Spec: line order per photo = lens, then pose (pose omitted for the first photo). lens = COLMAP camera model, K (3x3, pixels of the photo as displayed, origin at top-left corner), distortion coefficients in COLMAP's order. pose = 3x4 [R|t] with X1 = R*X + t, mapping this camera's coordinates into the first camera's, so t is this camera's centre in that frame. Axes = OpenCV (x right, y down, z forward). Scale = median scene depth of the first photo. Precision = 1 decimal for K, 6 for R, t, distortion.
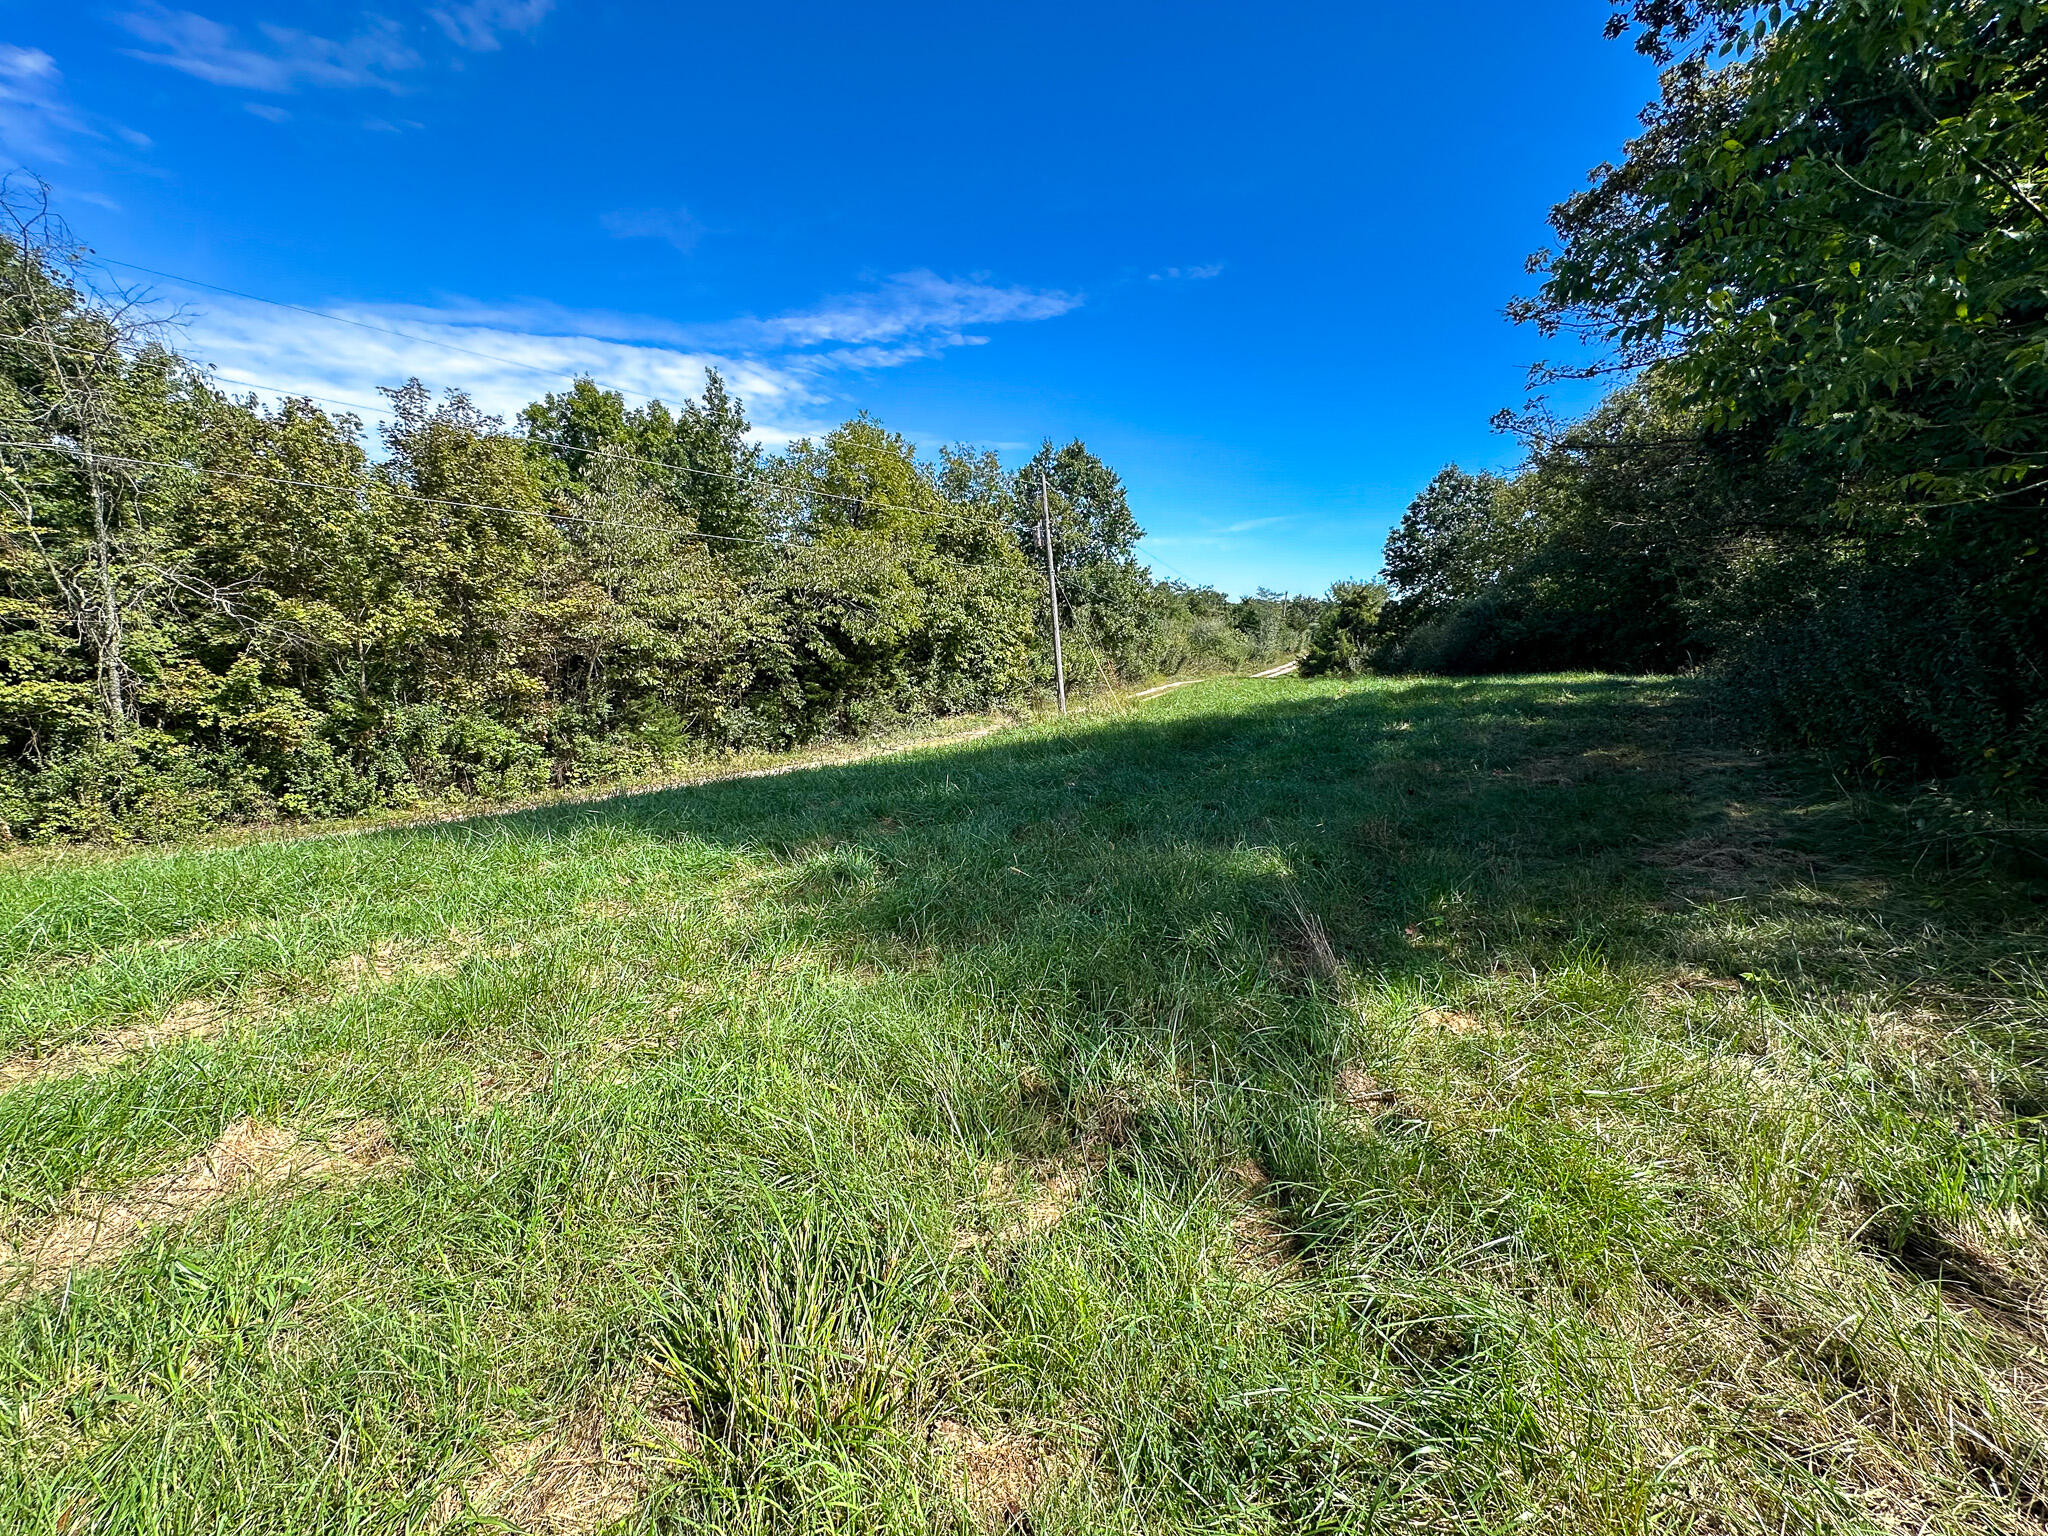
lens RADIAL K [[822.7, 0, 1013.7], [0, 822.7, 766.8], [0, 0, 1]] dist [0.006436, 0.000047]
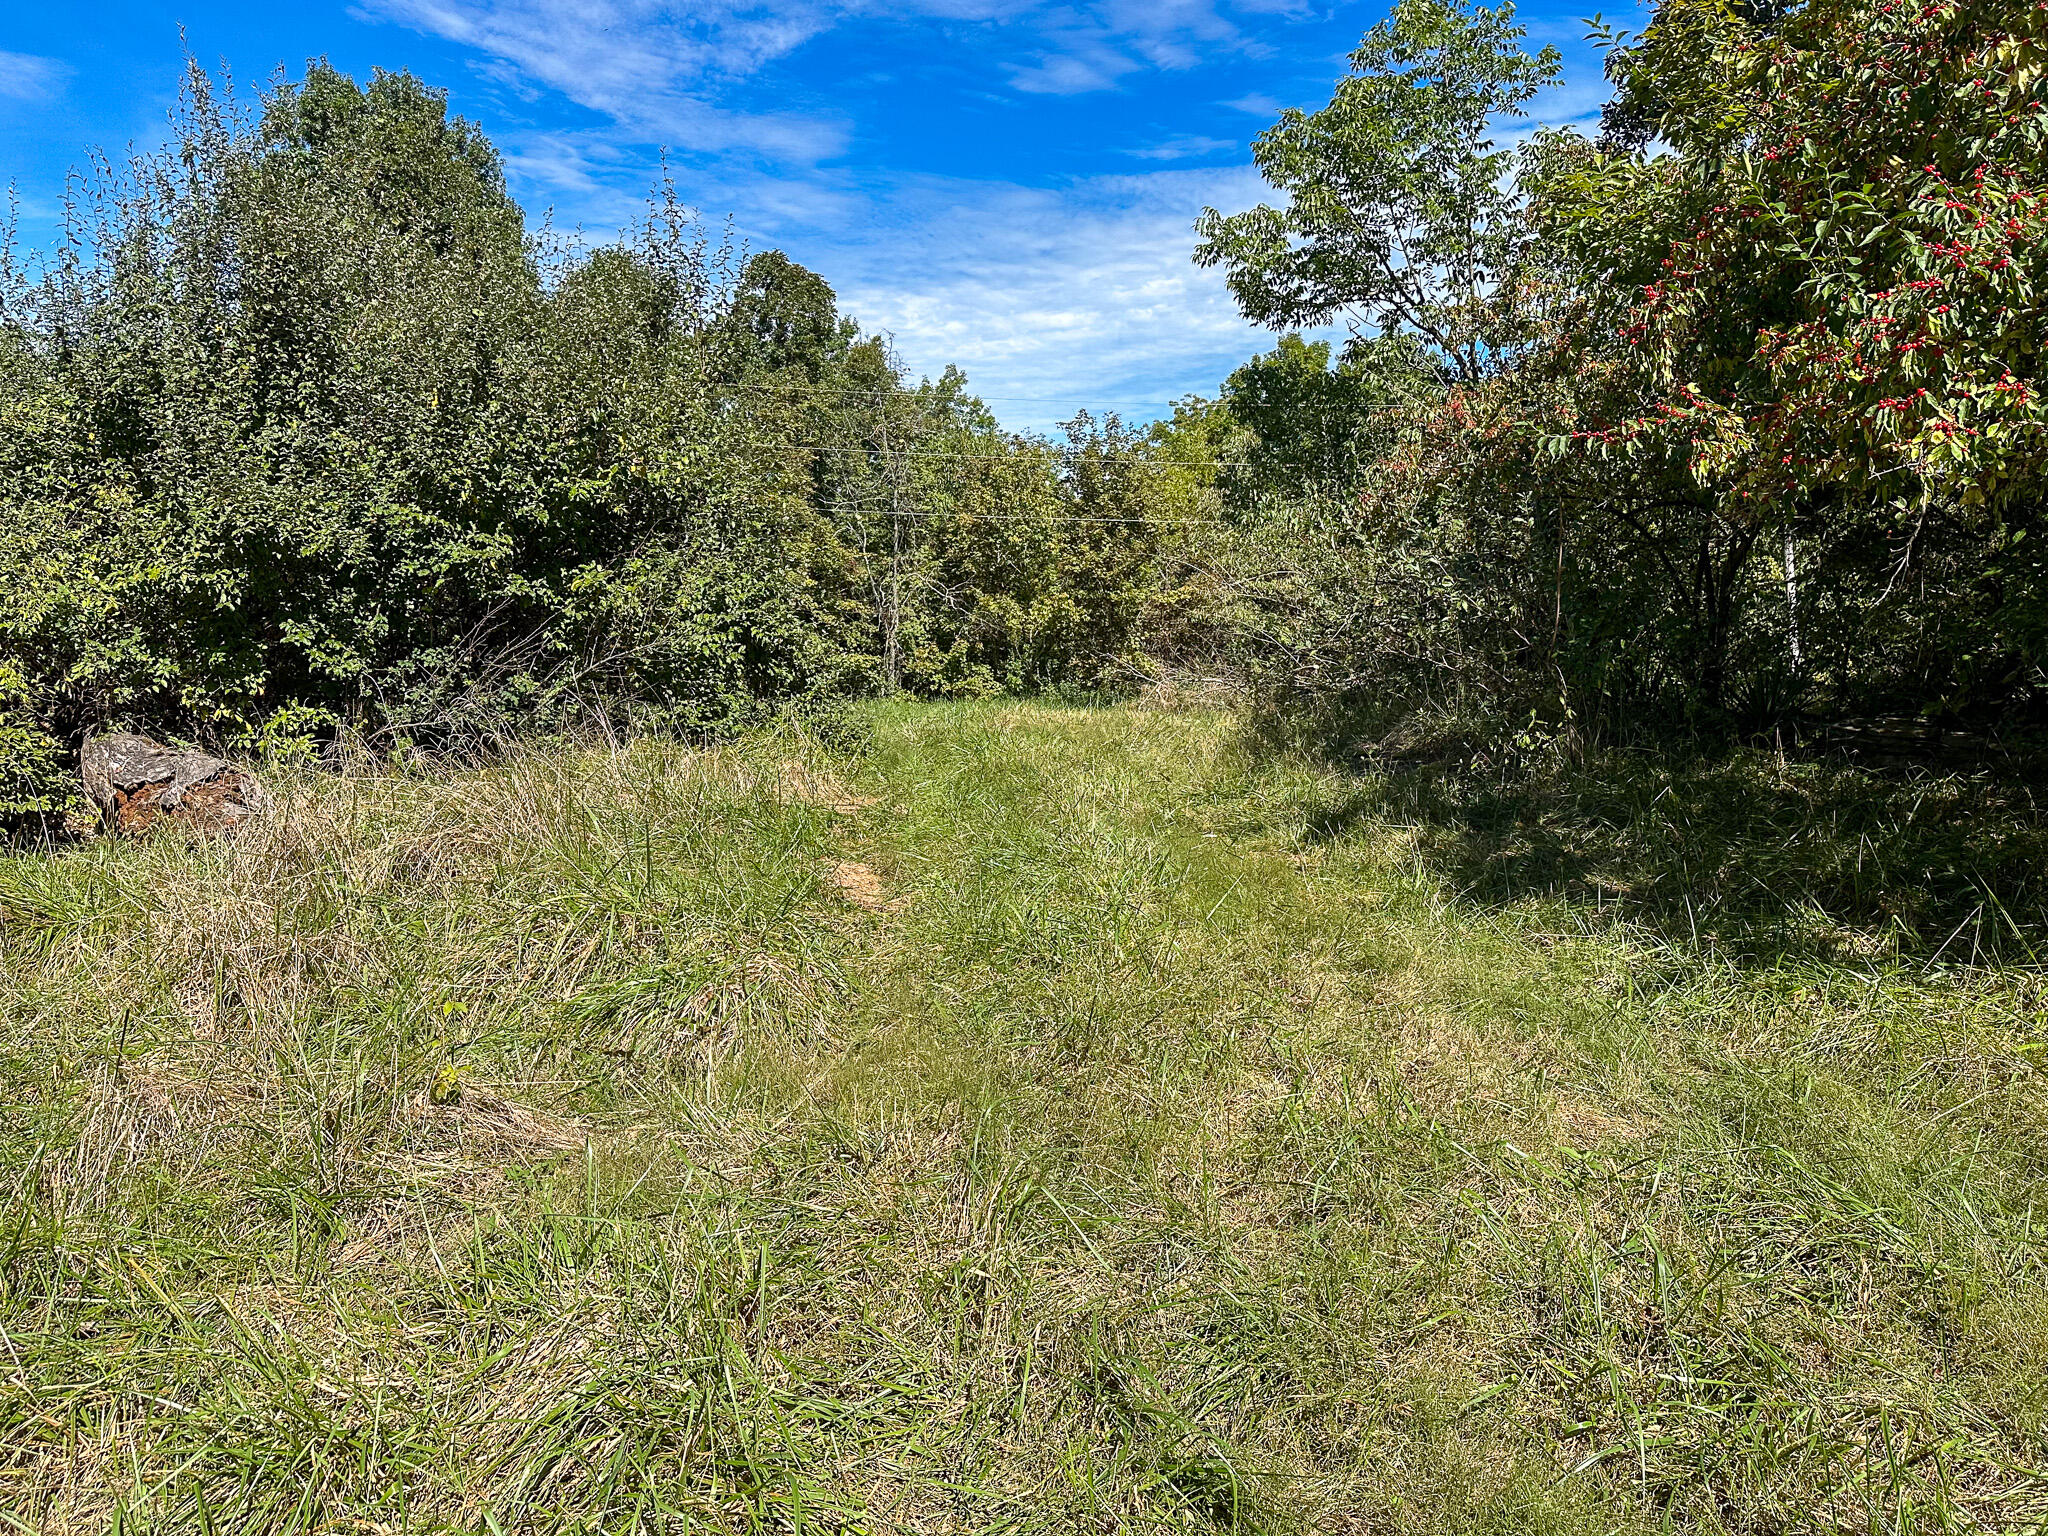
lens RADIAL K [[1451.7, 0, 1032.8], [0, 1451.7, 811.9], [0, 0, 1]] dist [0.067476, 0.000352]
pose [[0.737177, 0.073634, -0.671676, 0.505578], [-0.098017, 0.995184, 0.001523, 0.086944], [0.668553, 0.064713, 0.740844, -0.429664]]
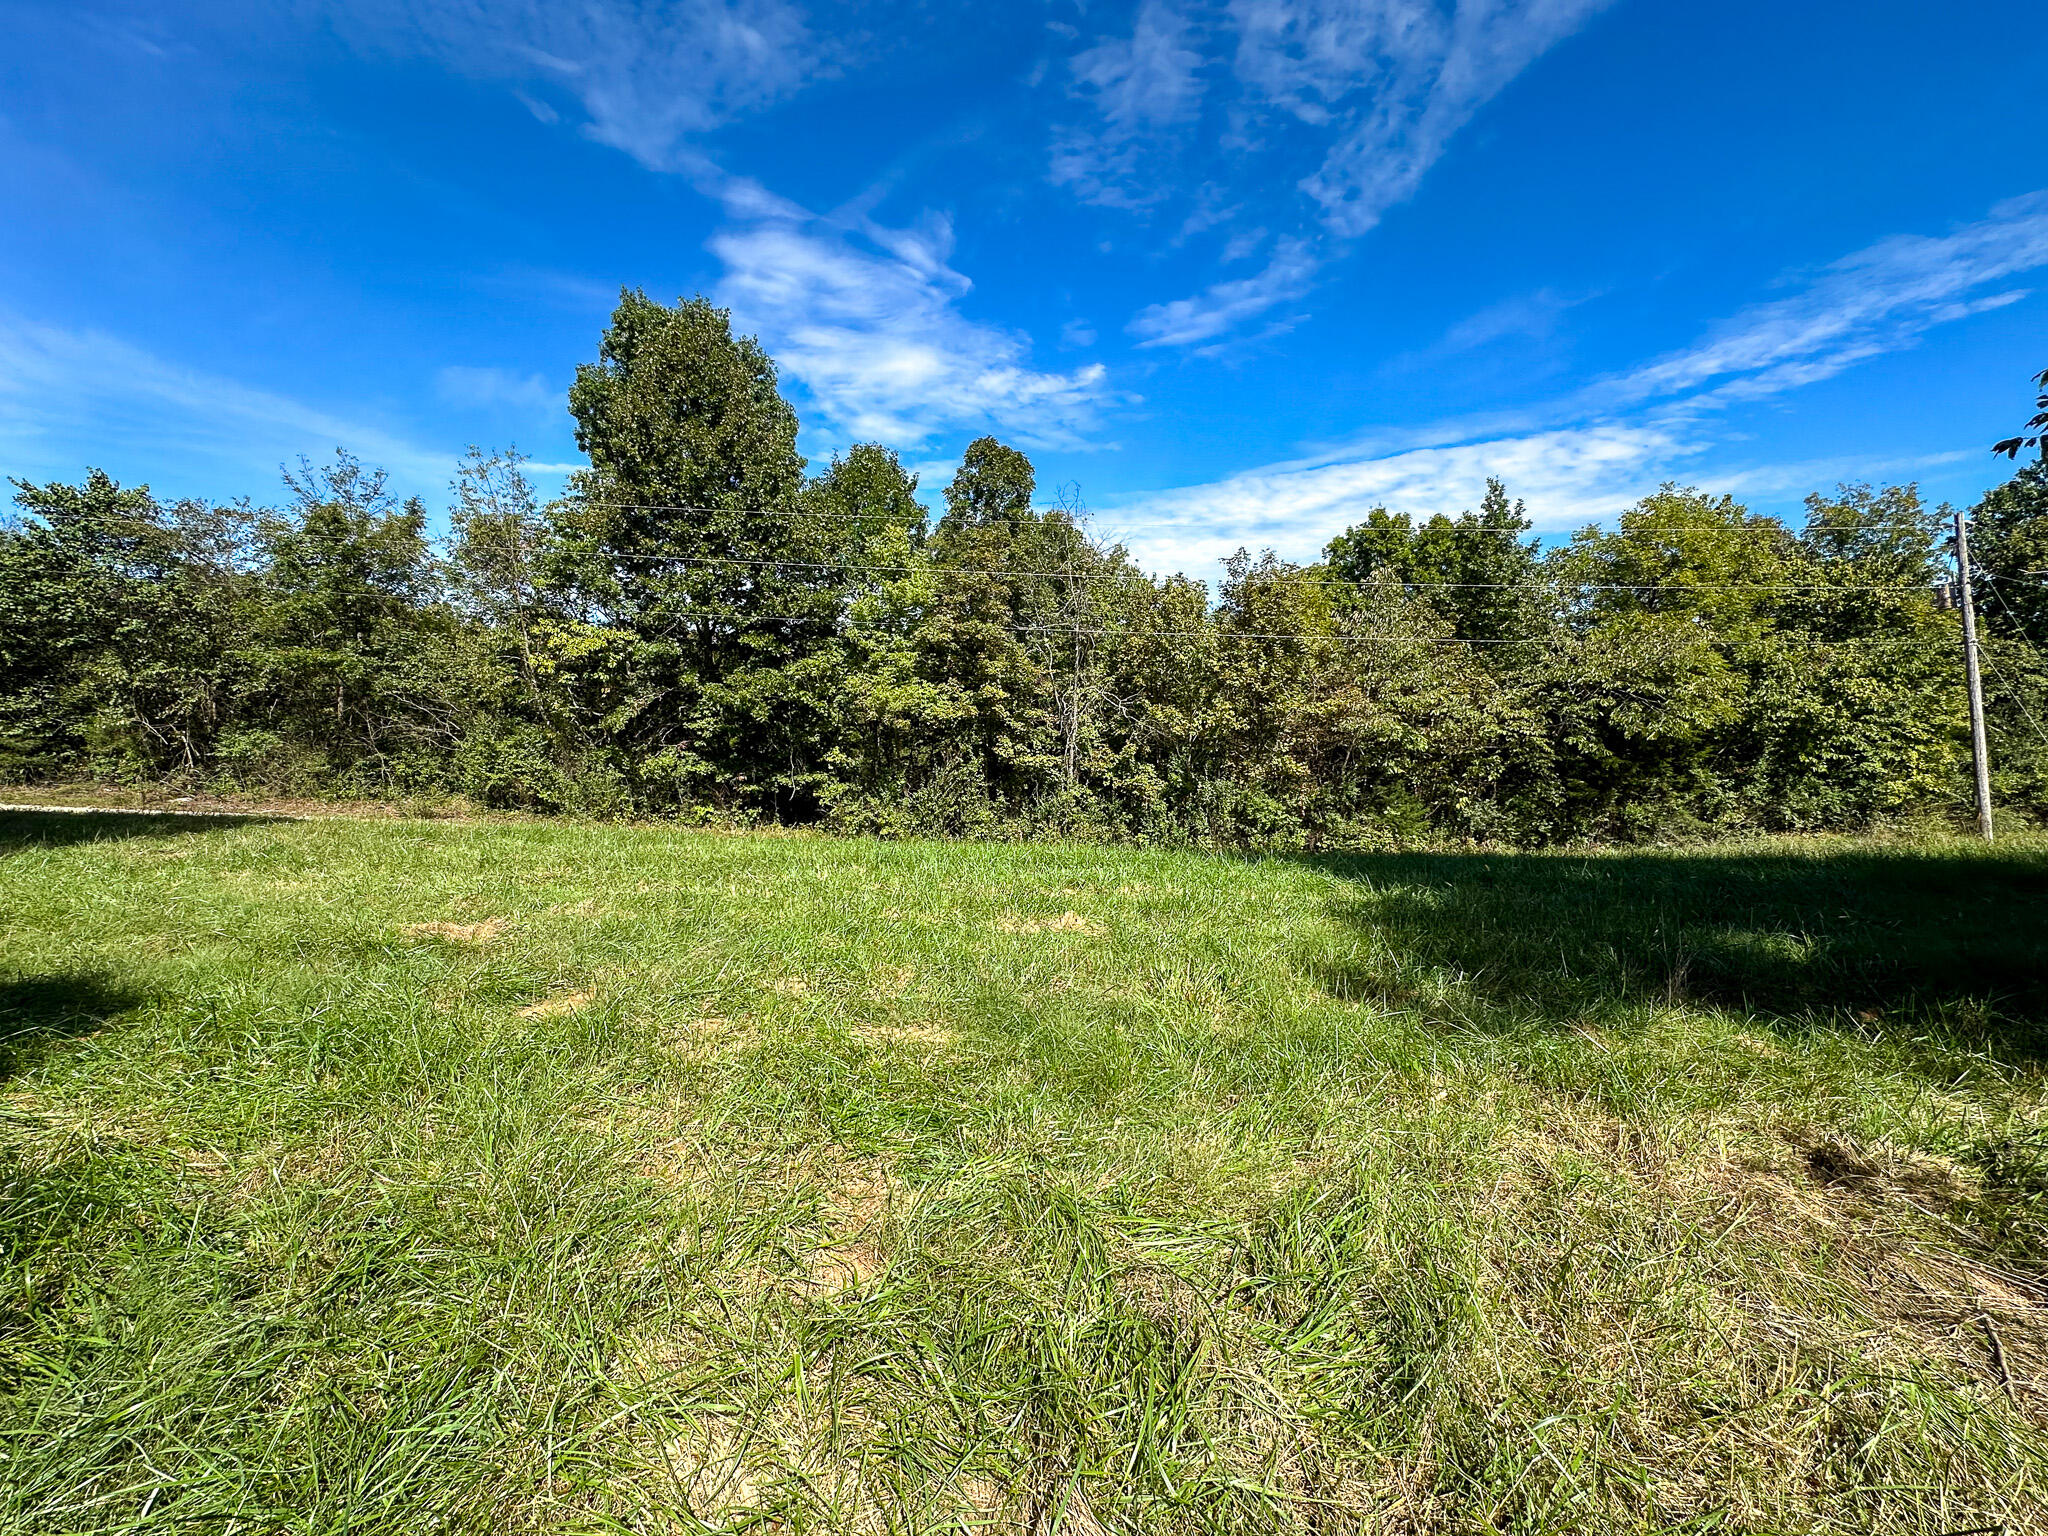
lens RADIAL K [[822.7, 0, 1018.6], [0, 822.7, 769.0], [0, 0, 1]] dist [0.006436, 0.000047]
pose [[0.621301, 0.041273, -0.782484, 0.103565], [-0.125354, 0.990986, -0.047262, 0.010295], [0.773480, 0.127452, 0.620874, -0.077422]]
